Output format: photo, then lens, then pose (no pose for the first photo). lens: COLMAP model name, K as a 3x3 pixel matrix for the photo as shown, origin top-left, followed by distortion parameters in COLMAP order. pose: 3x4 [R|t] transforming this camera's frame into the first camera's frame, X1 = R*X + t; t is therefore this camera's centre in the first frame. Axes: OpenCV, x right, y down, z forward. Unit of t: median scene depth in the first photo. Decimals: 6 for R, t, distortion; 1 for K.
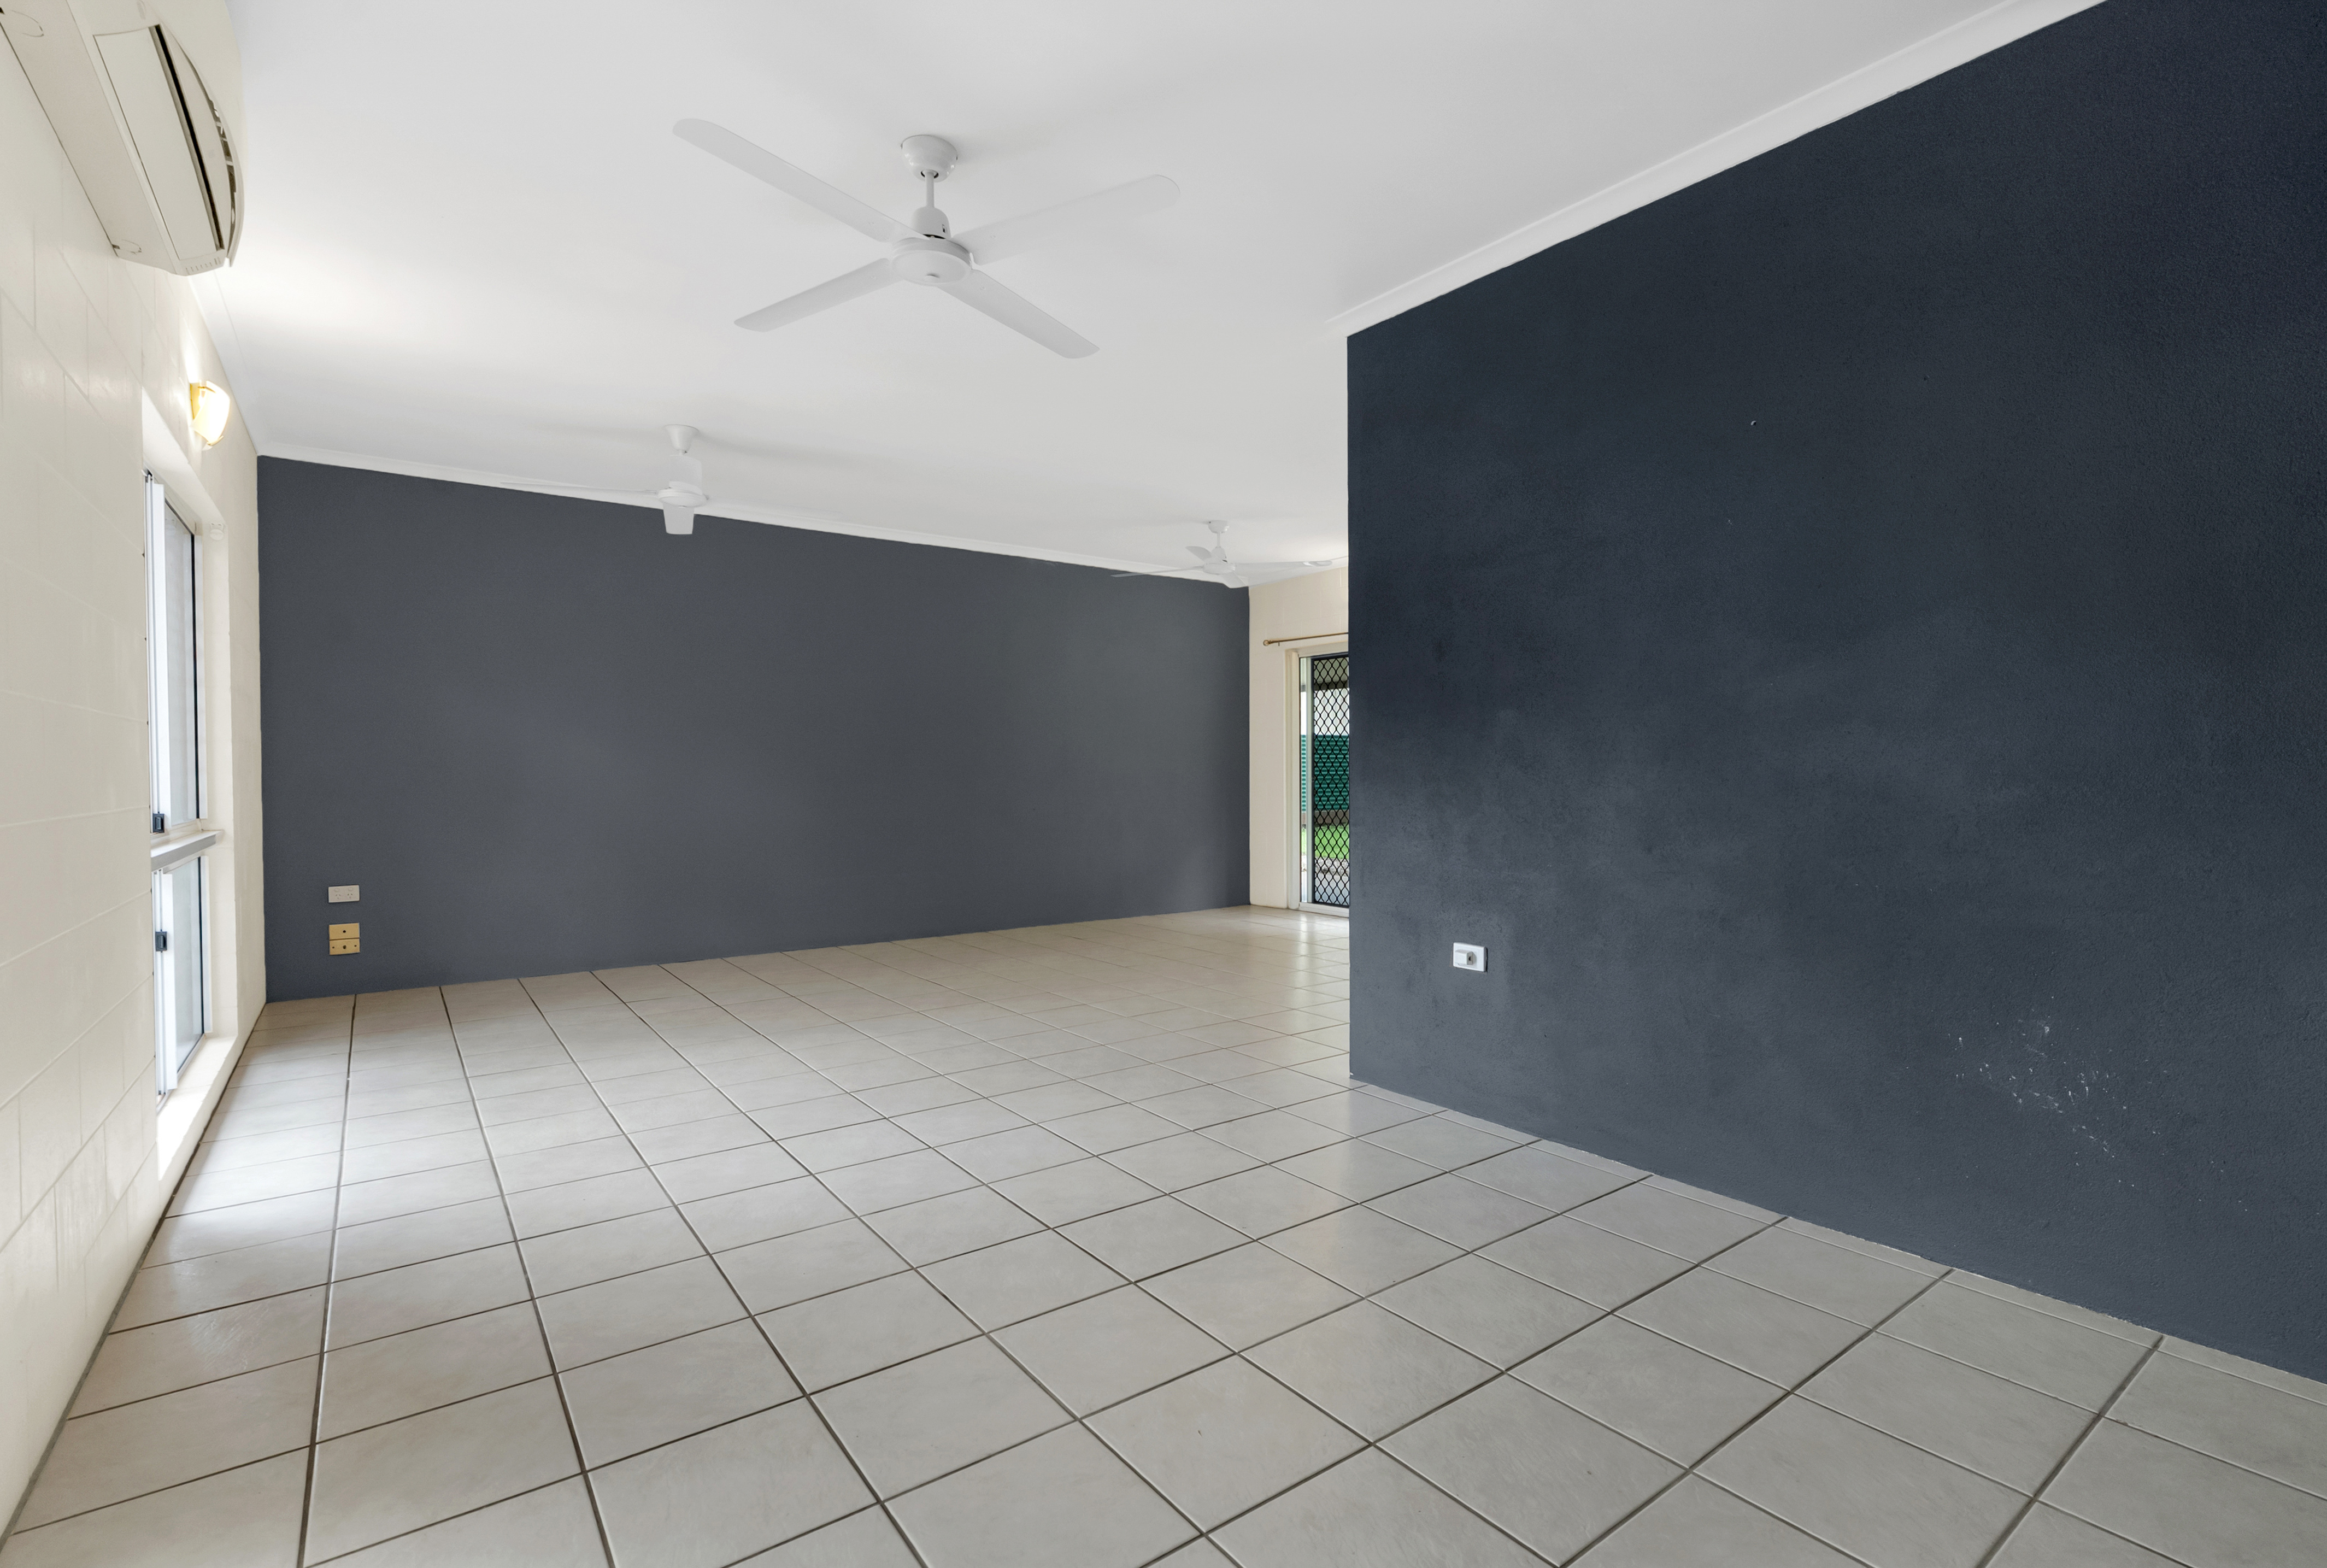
lens RADIAL K [[1058.2, 0, 1163.5], [0, 1058.2, 784.0], [0, 0, 1]] dist [0.000320, 0.000016]
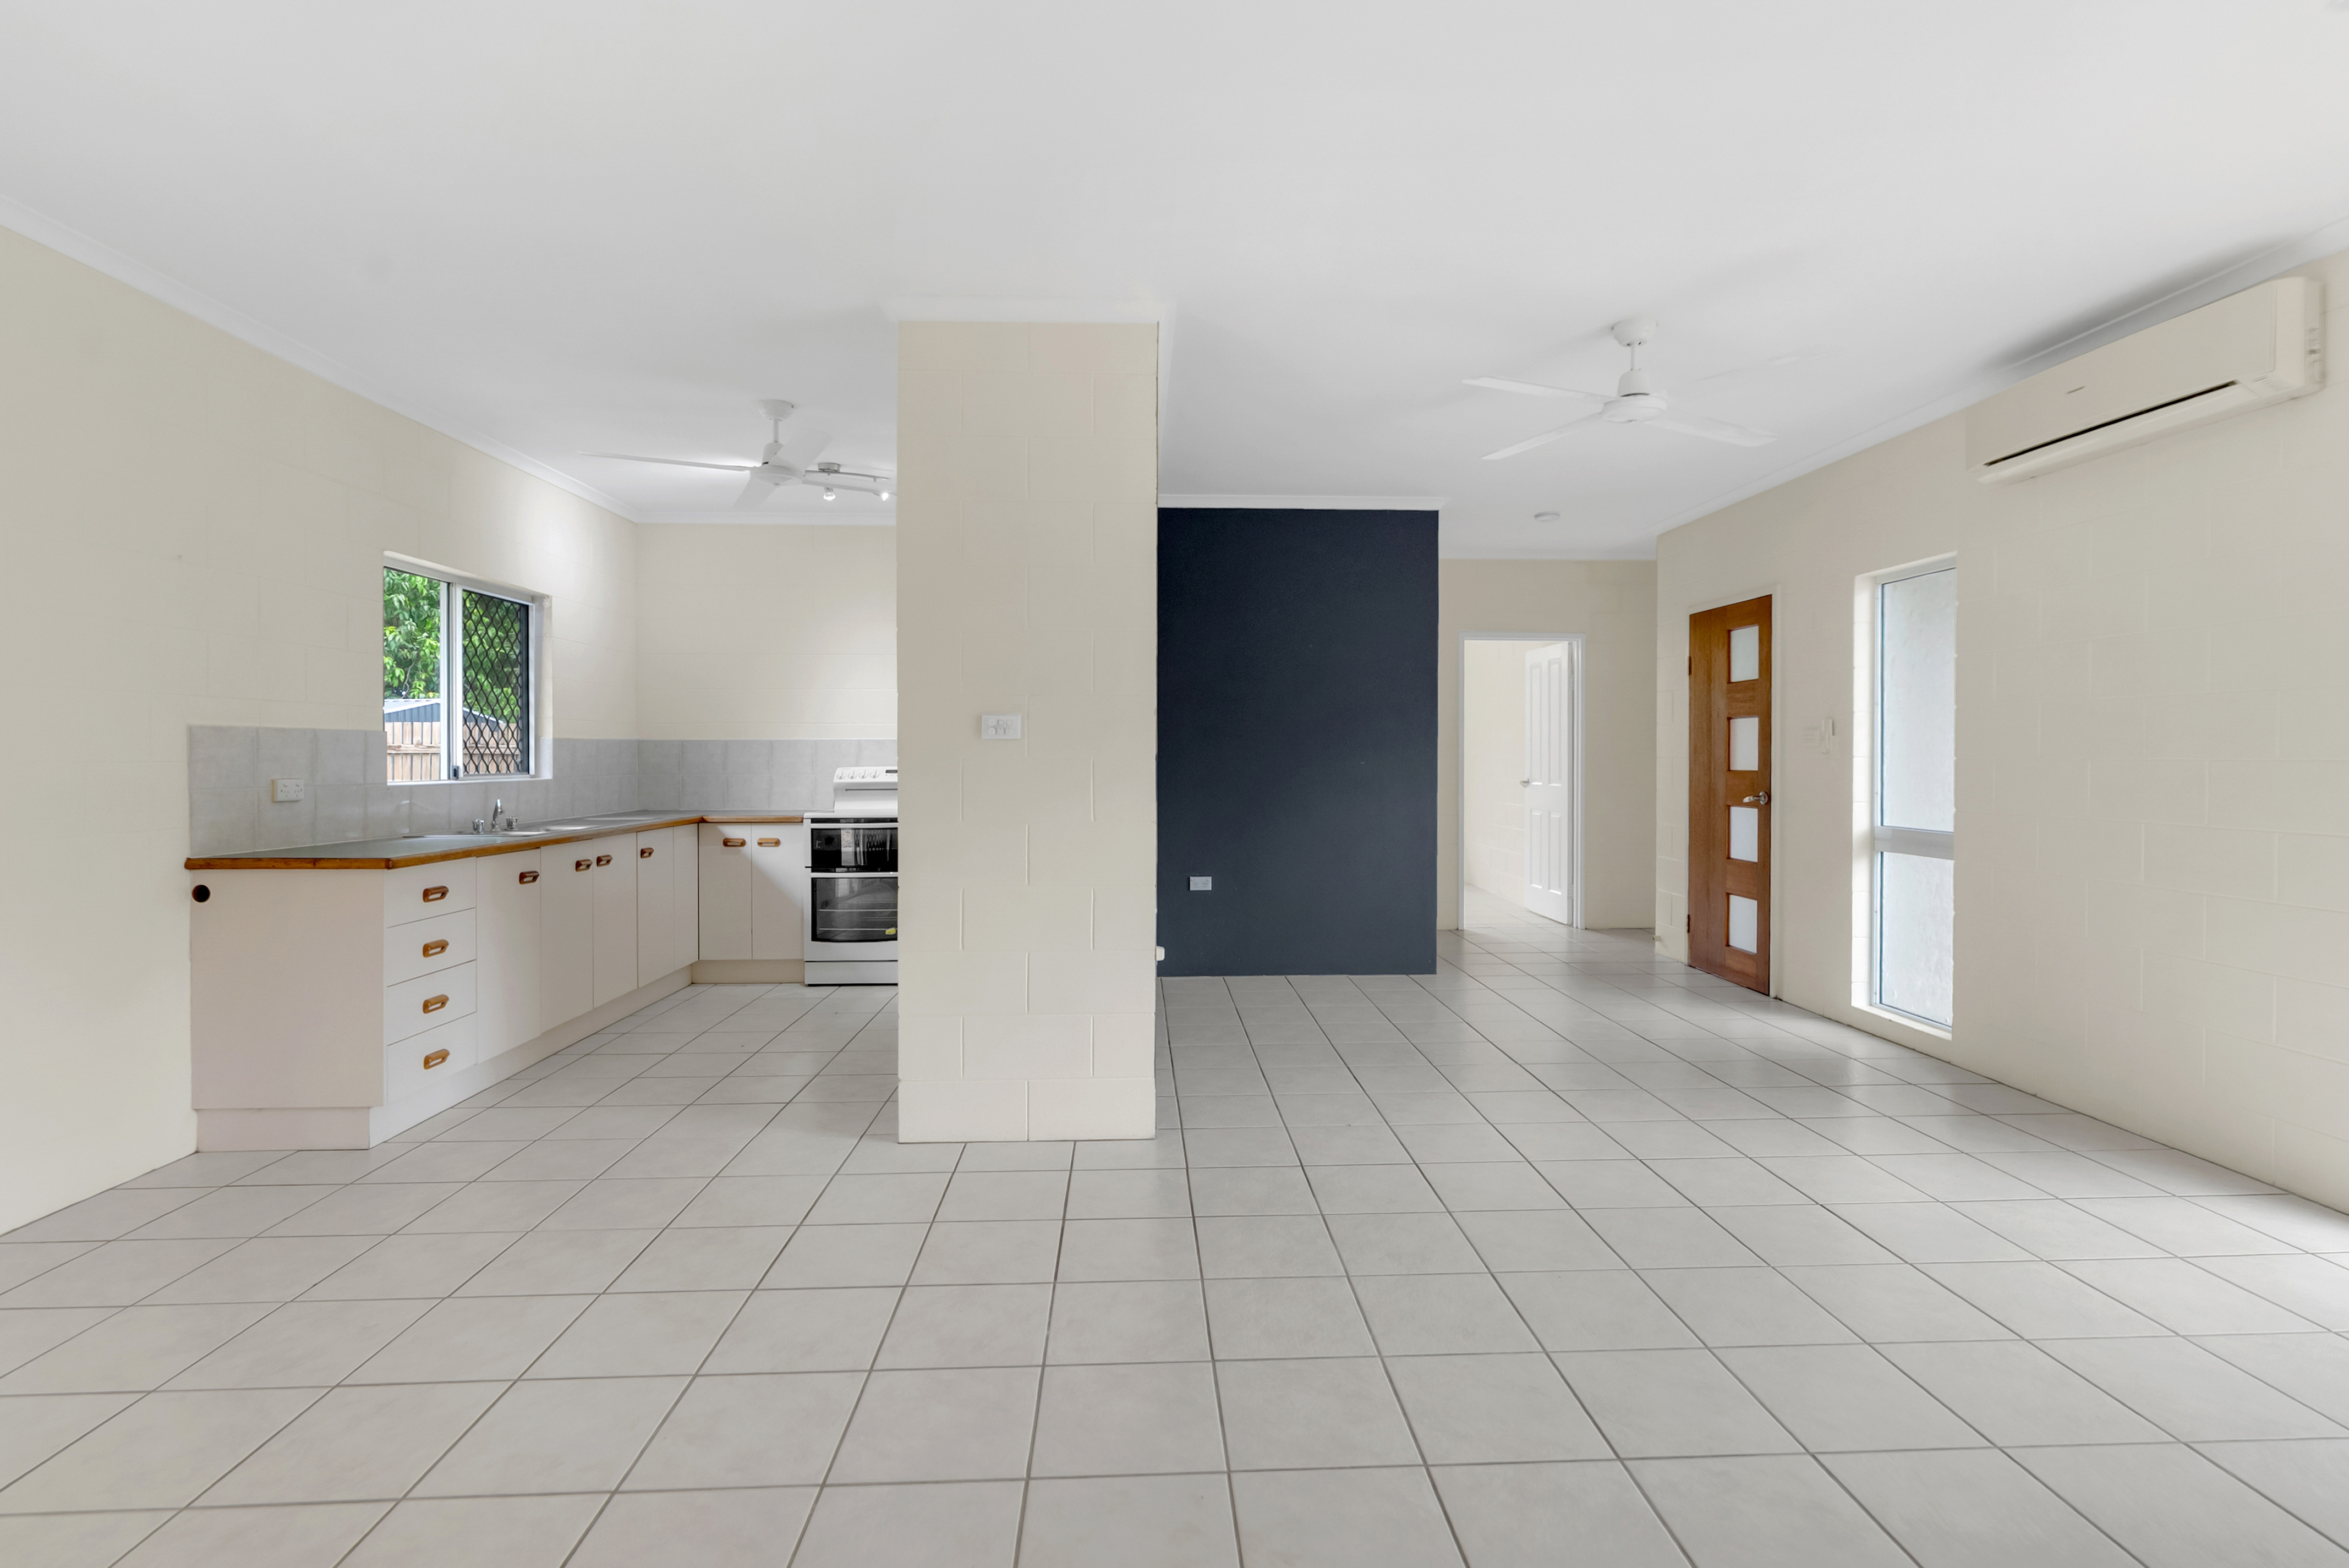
lens RADIAL K [[1100.7, 0, 1179.1], [0, 1100.7, 756.8], [0, 0, 1]] dist [-0.002009, -0.000389]
pose [[-0.833596, -0.001495, 0.552373, -0.162254], [0.007466, 0.999875, 0.013973, -0.028633], [-0.552325, 0.015772, -0.833480, 0.800212]]
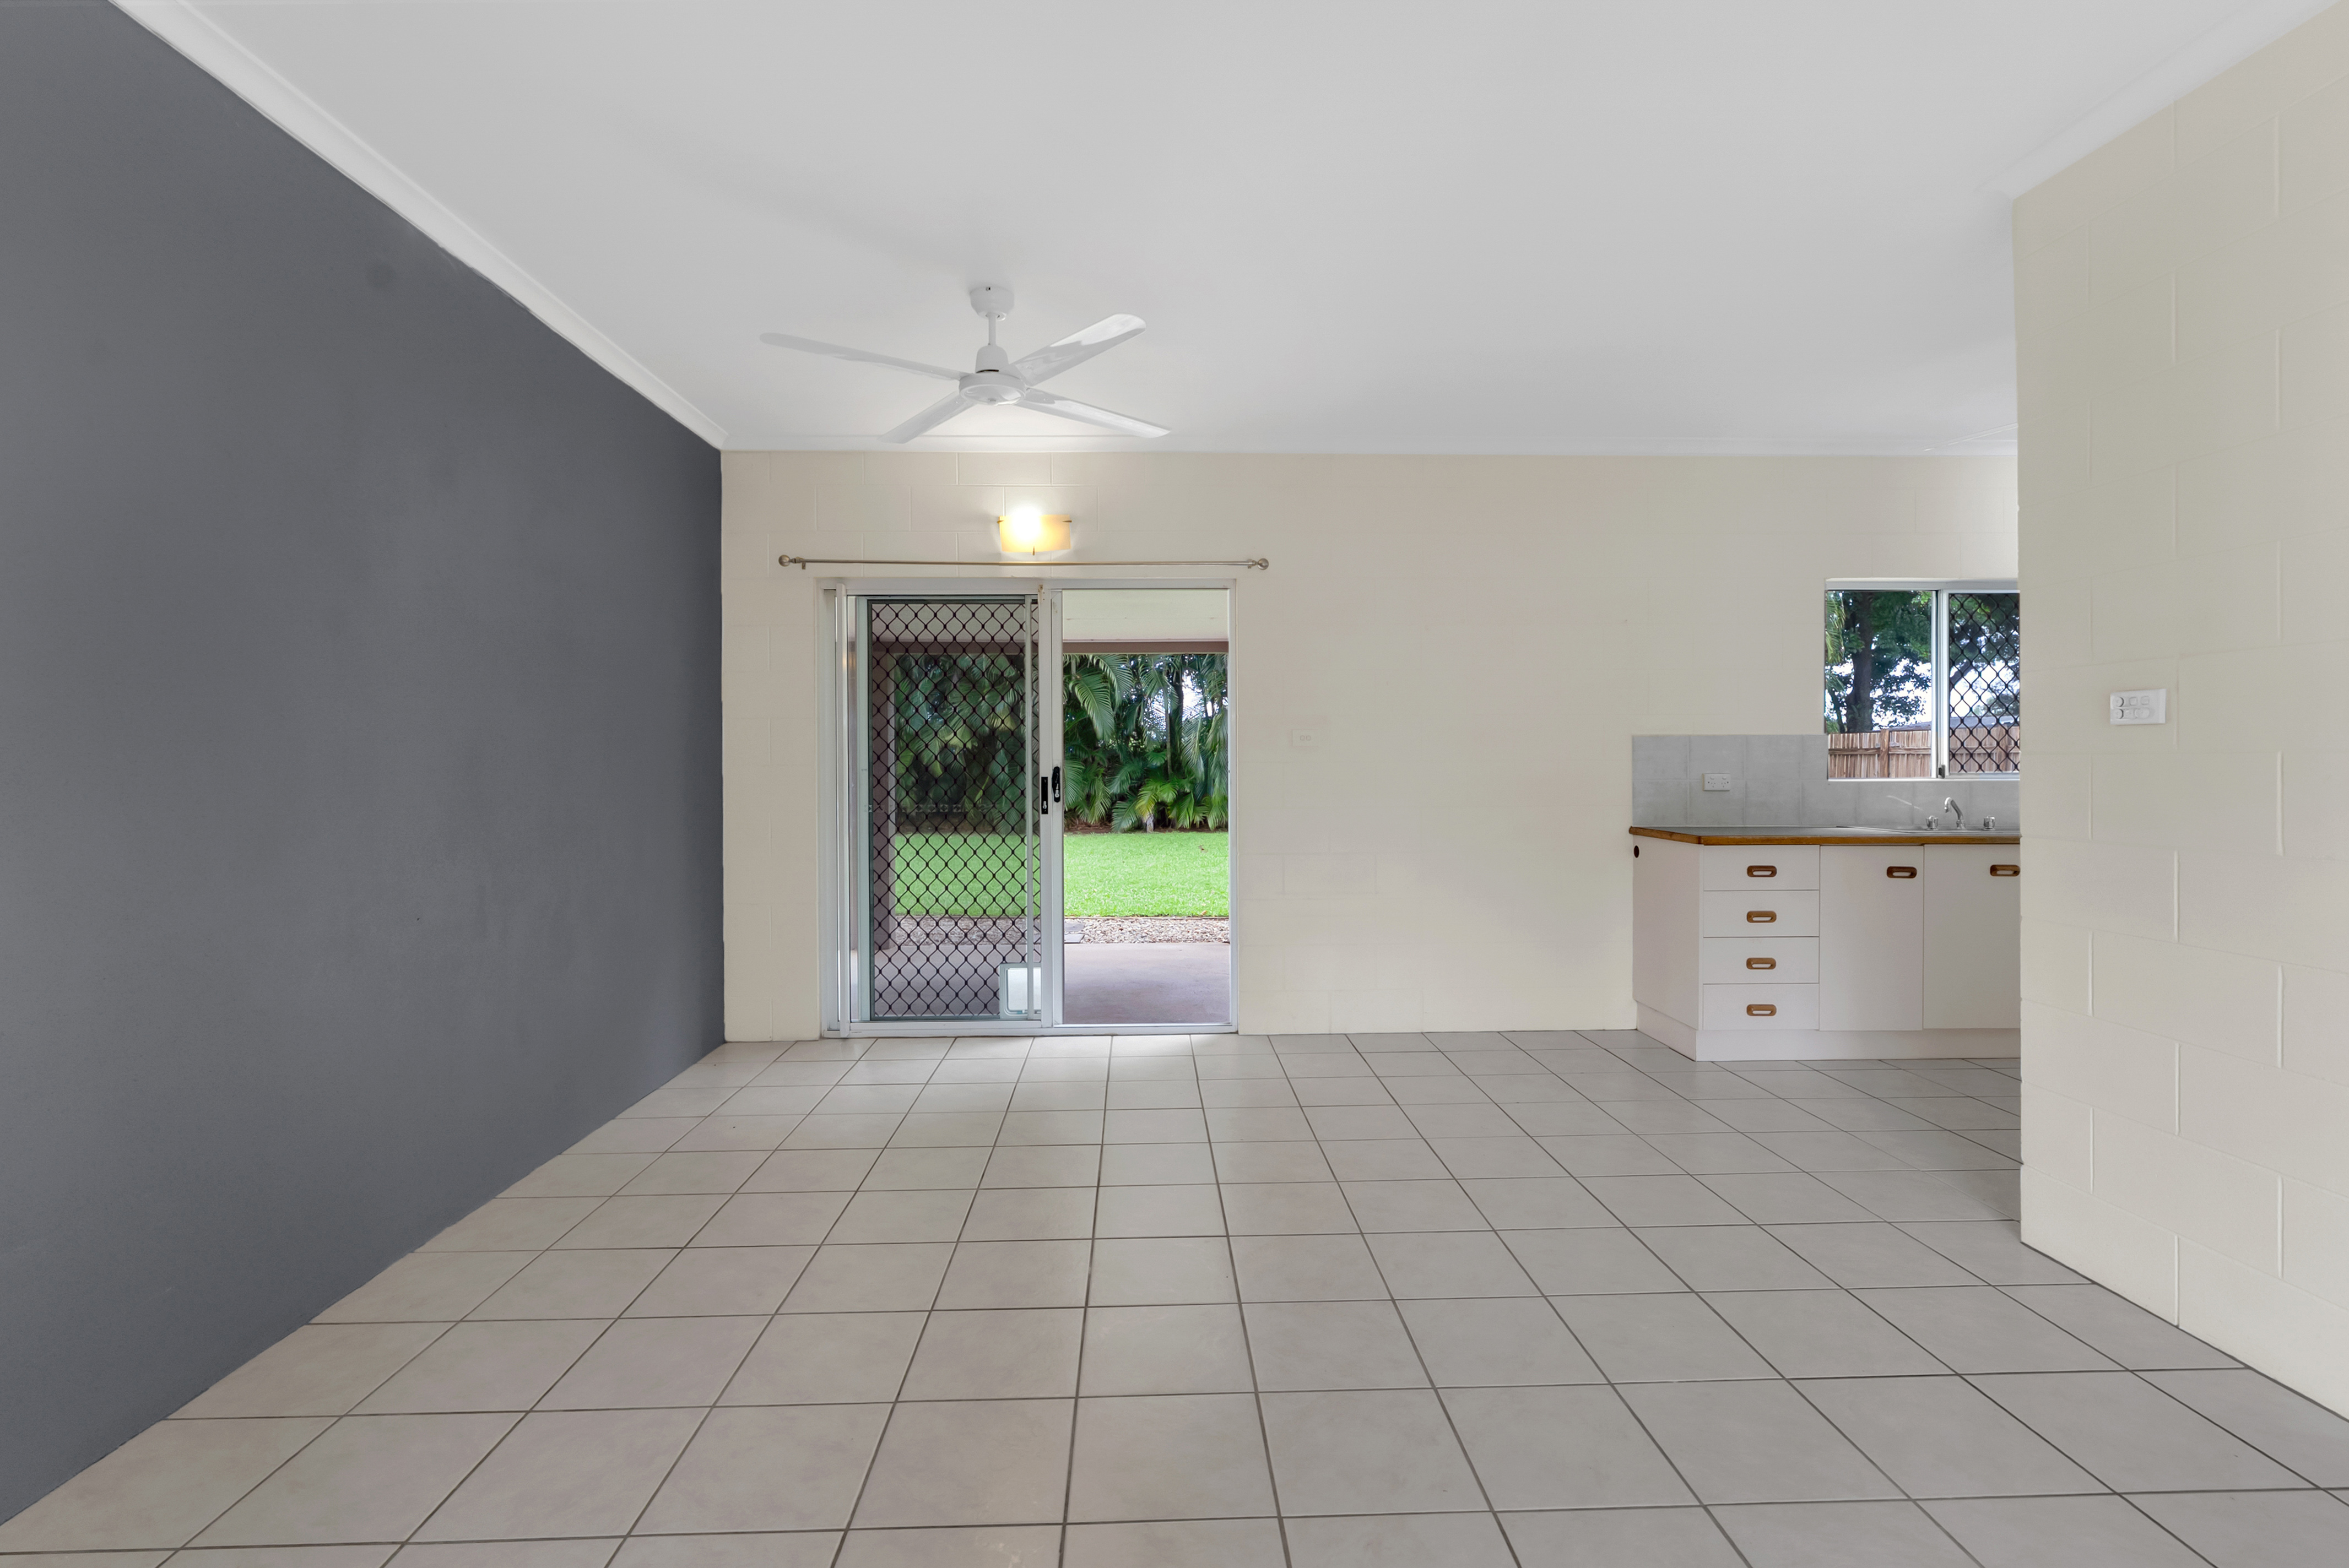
lens RADIAL K [[1078.6, 0, 1173.0], [0, 1078.6, 767.0], [0, 0, 1]] dist [0.000644, 0.000189]
pose [[0.561128, -0.005230, 0.827712, -0.255444], [0.015634, 0.999869, -0.004281, -0.021445], [-0.827581, 0.015342, 0.561136, 0.534290]]
